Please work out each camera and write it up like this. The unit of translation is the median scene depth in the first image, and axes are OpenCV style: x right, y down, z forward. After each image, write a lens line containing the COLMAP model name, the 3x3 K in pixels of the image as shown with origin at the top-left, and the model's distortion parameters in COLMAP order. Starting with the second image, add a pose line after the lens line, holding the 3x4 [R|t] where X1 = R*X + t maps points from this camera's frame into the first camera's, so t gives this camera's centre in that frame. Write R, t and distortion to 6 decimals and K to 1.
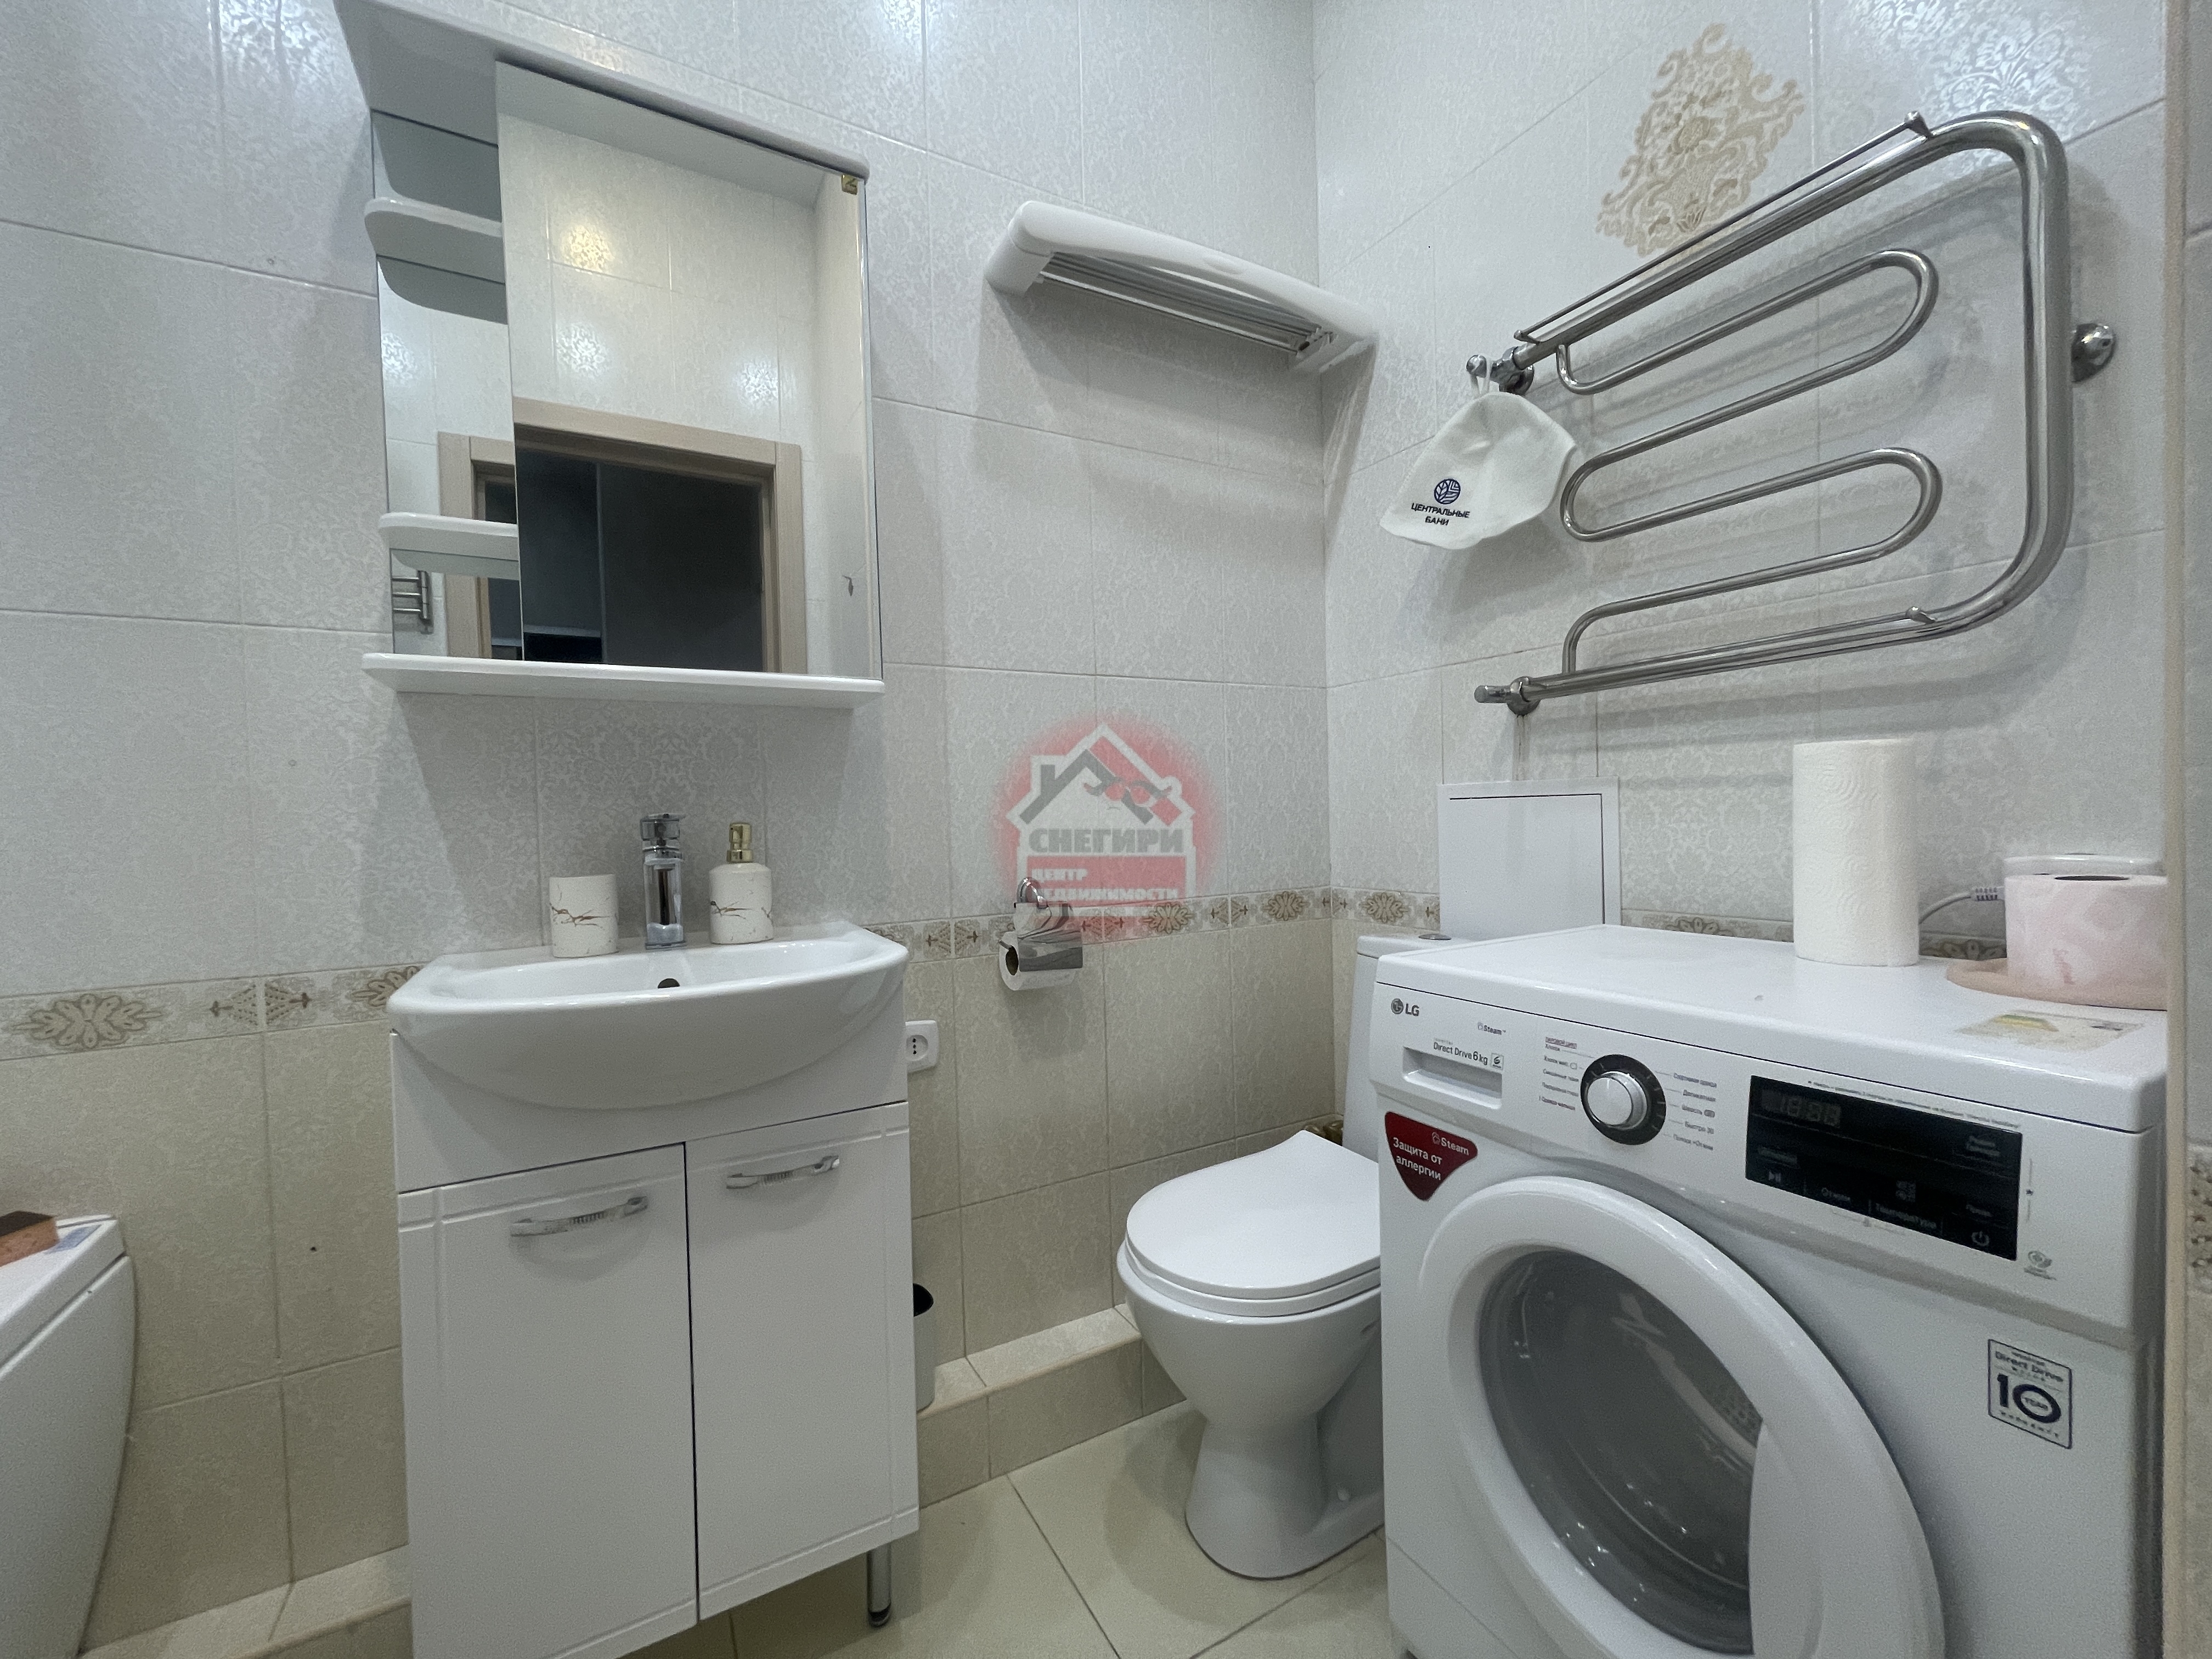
lens RADIAL K [[891.1, 0, 1101.2], [0, 891.1, 836.0], [0, 0, 1]] dist [-0.002665, 0.000857]
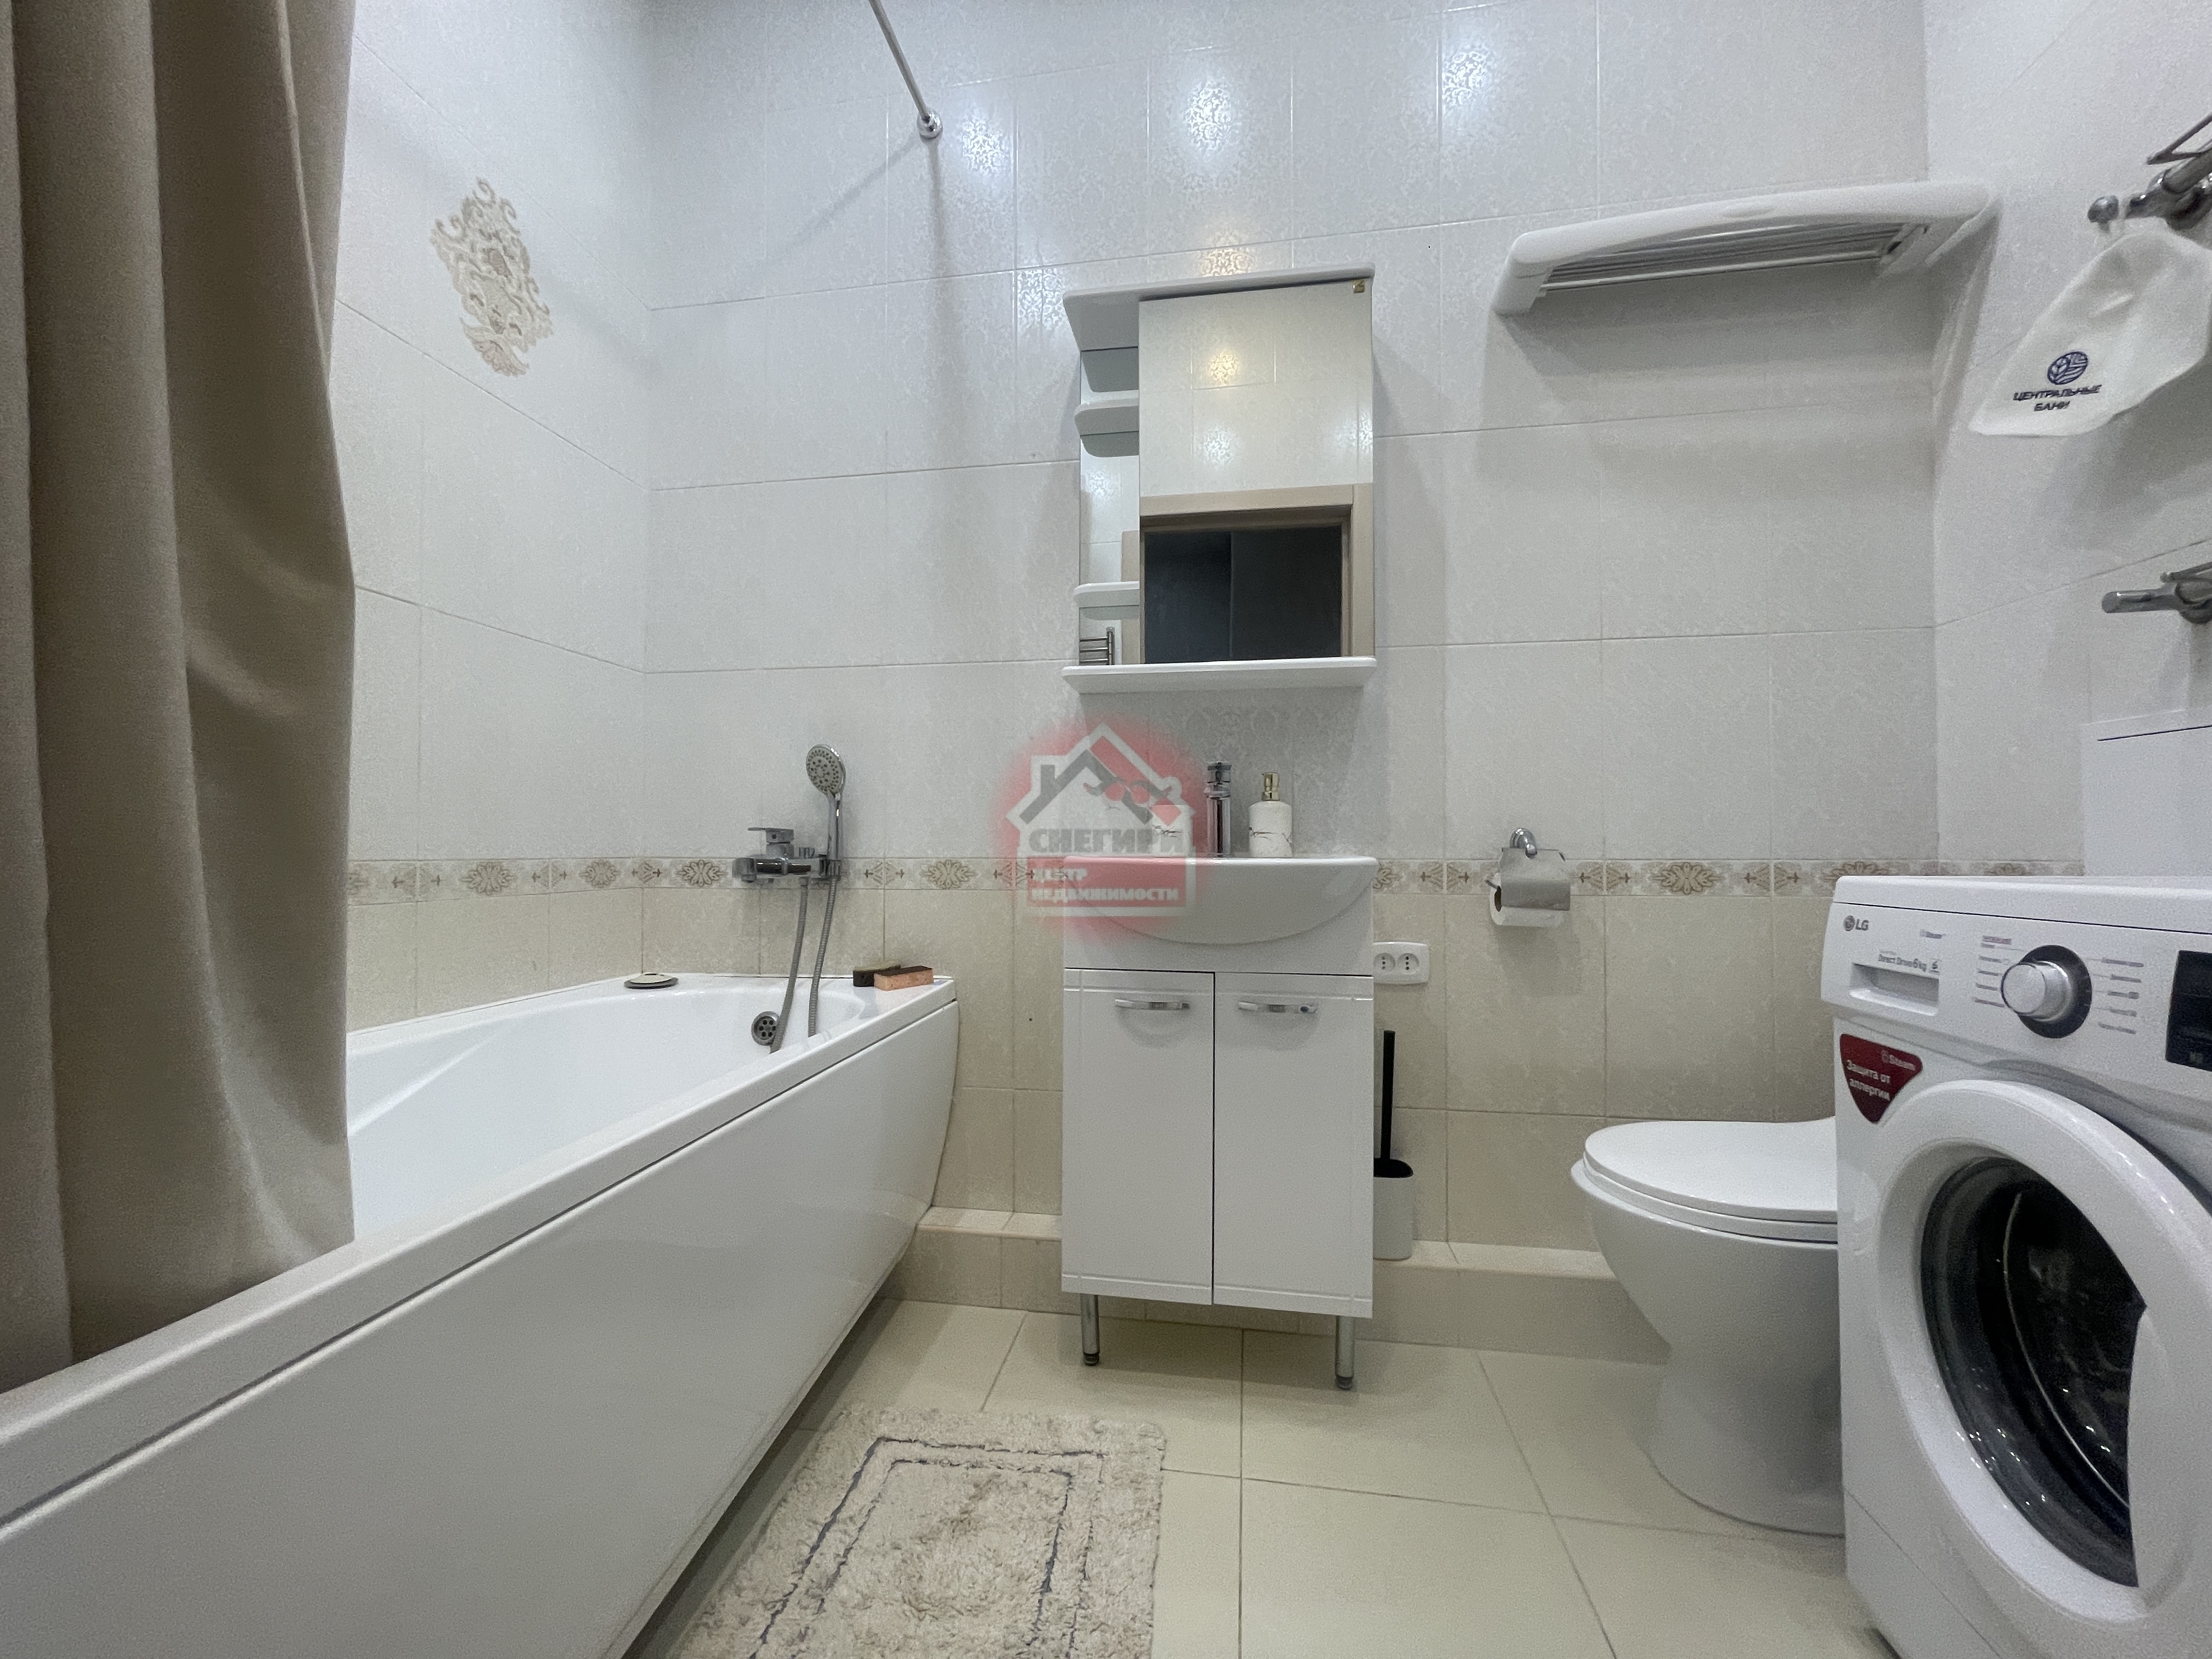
lens RADIAL K [[891.1, 0, 1098.1], [0, 891.1, 834.6], [0, 0, 1]] dist [-0.002665, 0.000857]
pose [[0.781843, 0.015622, -0.623280, 0.221083], [-0.035936, 0.999153, -0.020035, 0.107297], [0.622439, 0.038062, 0.781742, -0.215765]]
